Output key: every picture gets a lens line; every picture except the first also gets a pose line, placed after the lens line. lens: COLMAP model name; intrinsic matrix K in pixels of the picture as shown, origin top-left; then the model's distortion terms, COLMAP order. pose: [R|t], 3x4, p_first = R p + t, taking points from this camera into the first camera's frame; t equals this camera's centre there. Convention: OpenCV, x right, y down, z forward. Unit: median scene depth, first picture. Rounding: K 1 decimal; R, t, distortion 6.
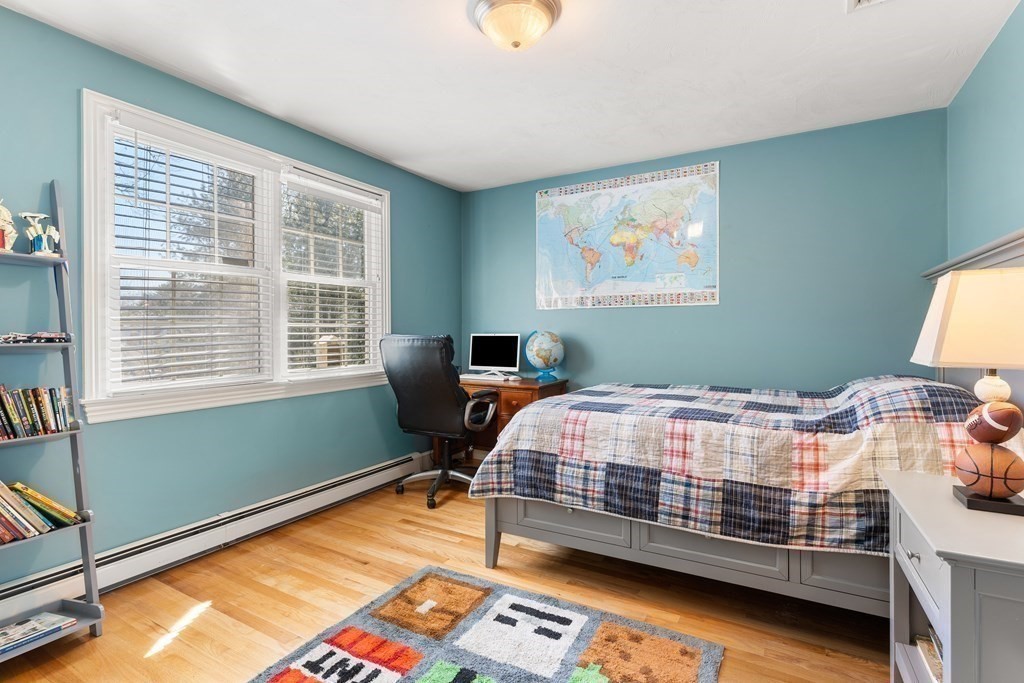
lens RADIAL K [[484.7, 0, 513.0], [0, 484.7, 332.7], [0, 0, 1]] dist [0.002837, 0.000571]
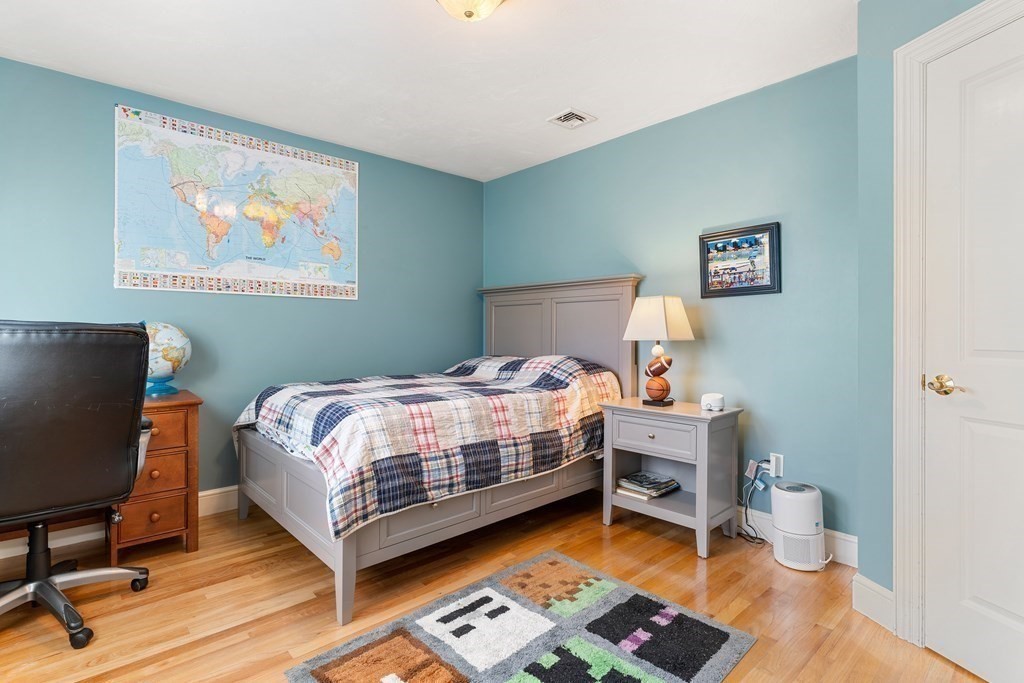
lens RADIAL K [[506.2, 0, 512.8], [0, 506.2, 335.2], [0, 0, 1]] dist [0.000168, 0.000325]
pose [[0.307701, -0.002216, 0.951481, -0.774387], [-0.000256, 0.999997, 0.002412, 0.023396], [-0.951483, -0.000986, 0.307699, 0.525848]]
